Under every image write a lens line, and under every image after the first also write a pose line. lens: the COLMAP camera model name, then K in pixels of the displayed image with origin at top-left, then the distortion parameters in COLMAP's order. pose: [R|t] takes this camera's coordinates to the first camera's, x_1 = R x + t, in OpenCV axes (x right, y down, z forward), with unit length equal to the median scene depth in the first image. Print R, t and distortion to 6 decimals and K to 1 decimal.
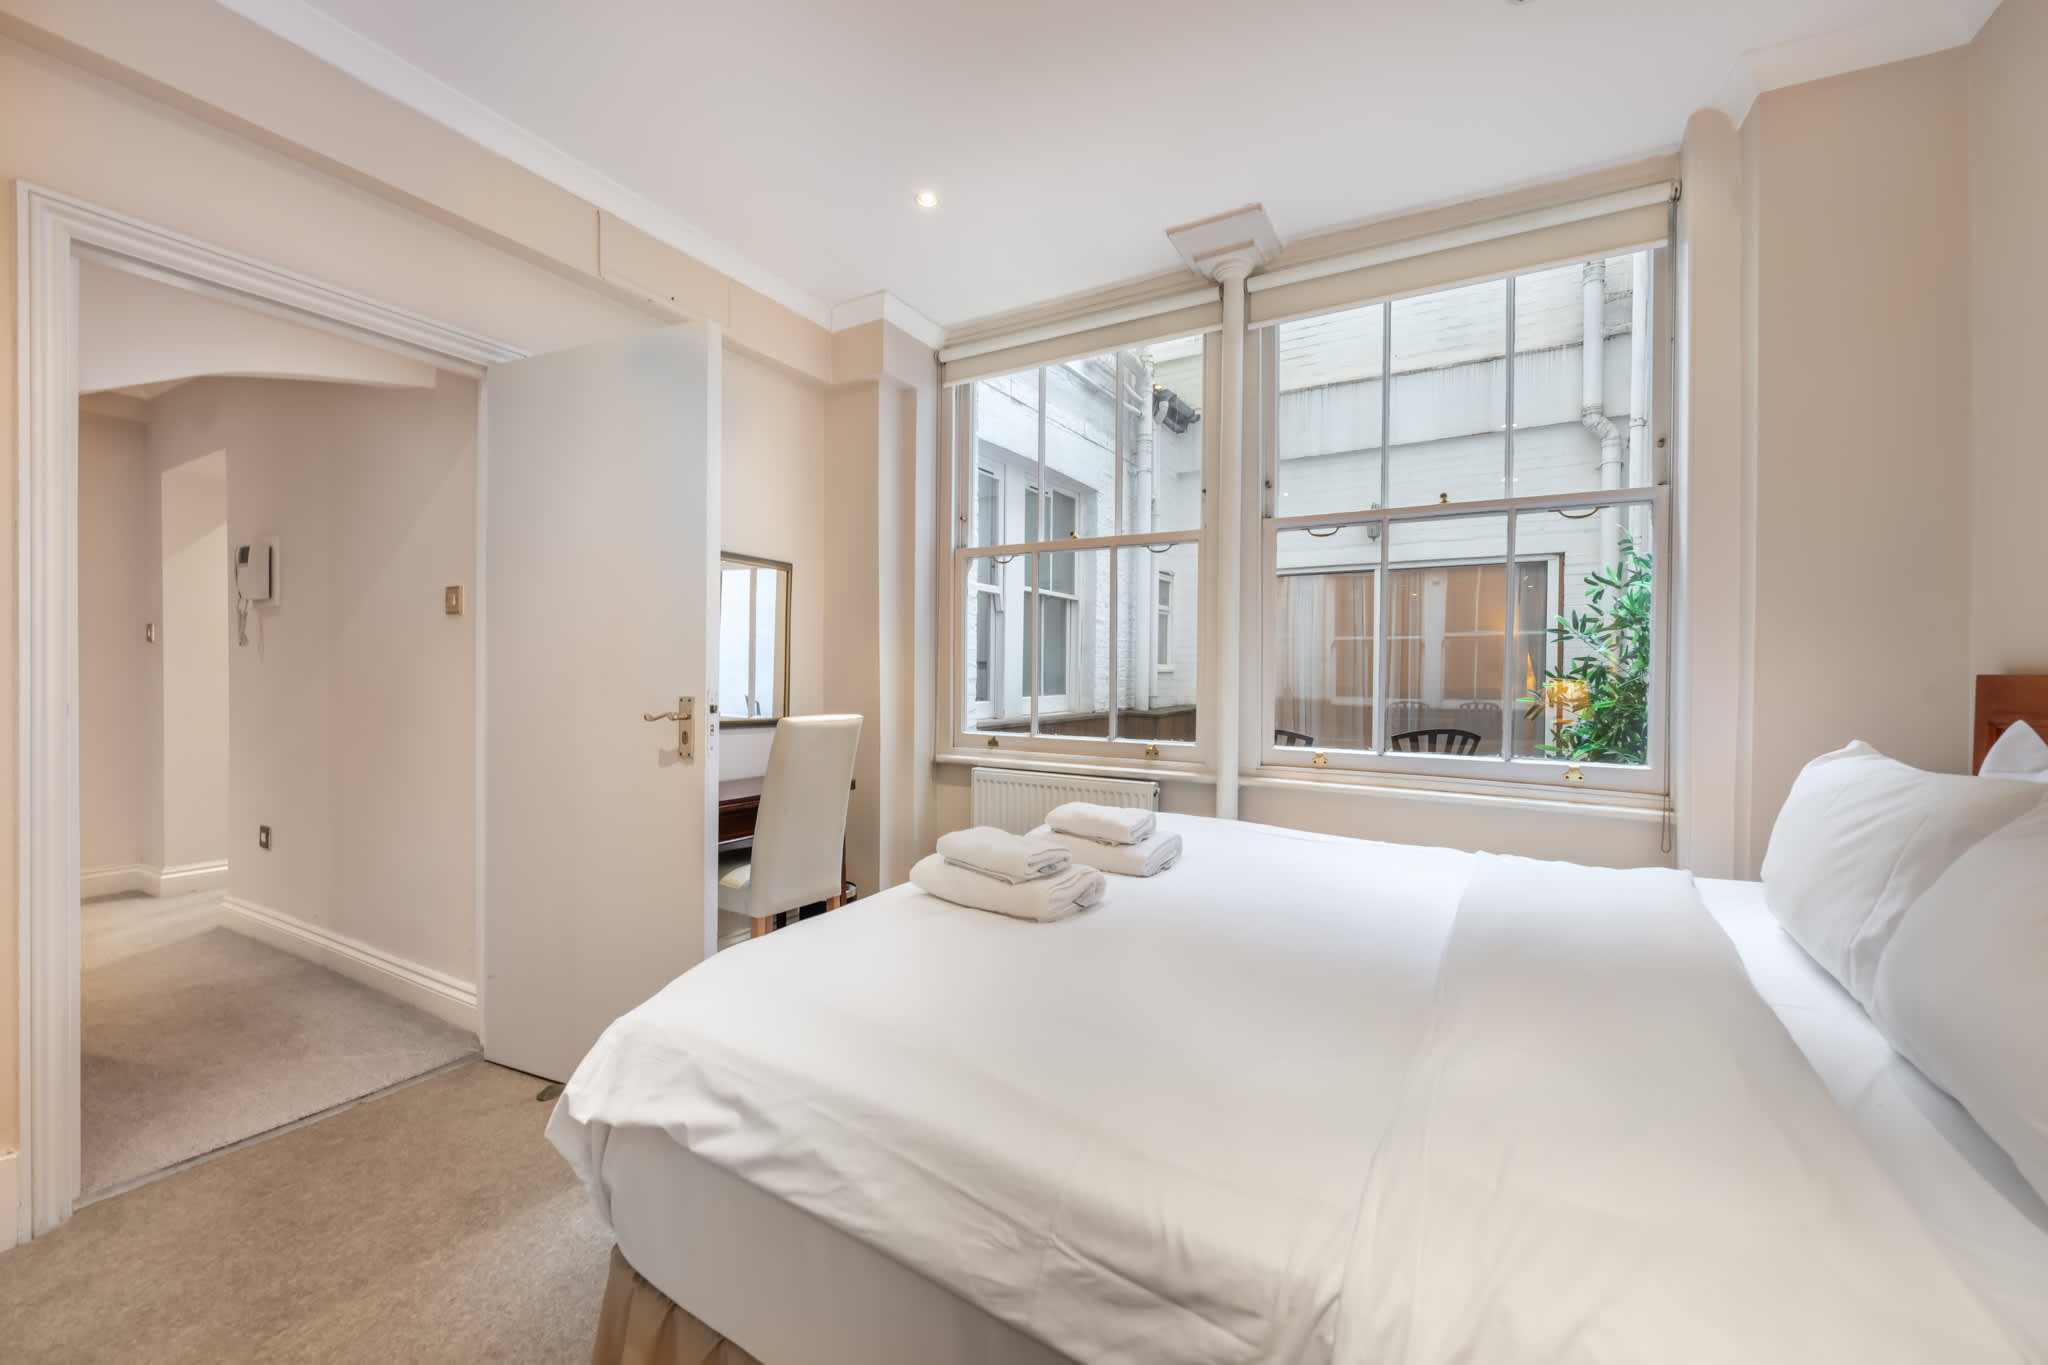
lens RADIAL K [[815.6, 0, 1030.9], [0, 815.6, 683.7], [0, 0, 1]] dist [-0.004514, -0.000326]
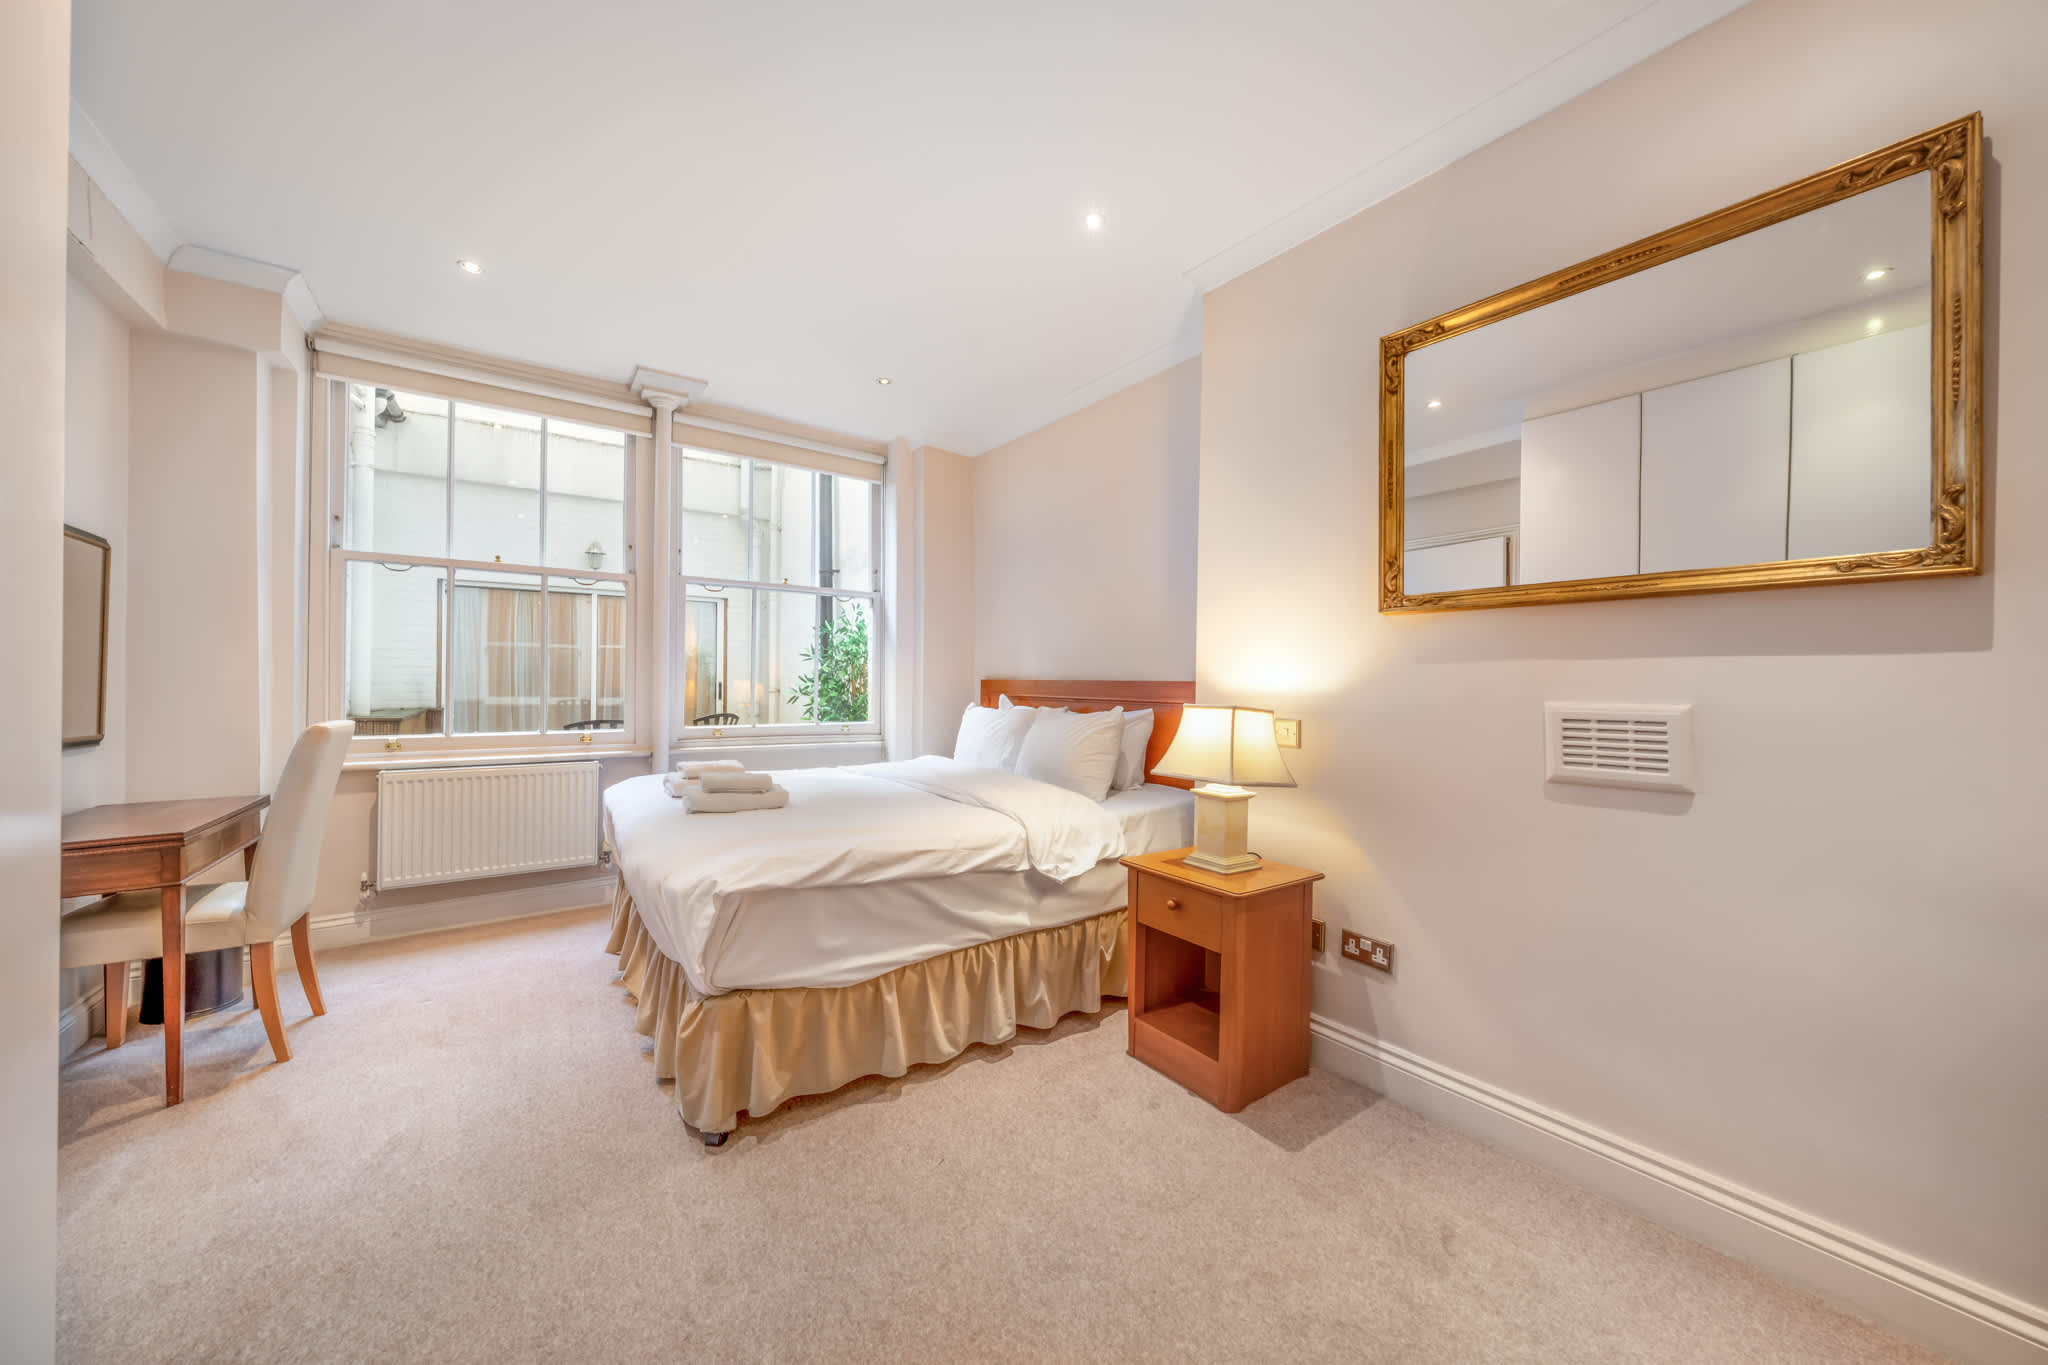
lens RADIAL K [[694.1, 0, 1032.1], [0, 694.1, 680.1], [0, 0, 1]] dist [-0.006250, 0.000488]
pose [[0.394416, -0.005778, 0.918914, -0.622896], [0.009315, 0.999954, 0.002290, -0.006843], [-0.918885, 0.007657, 0.394451, -0.090268]]
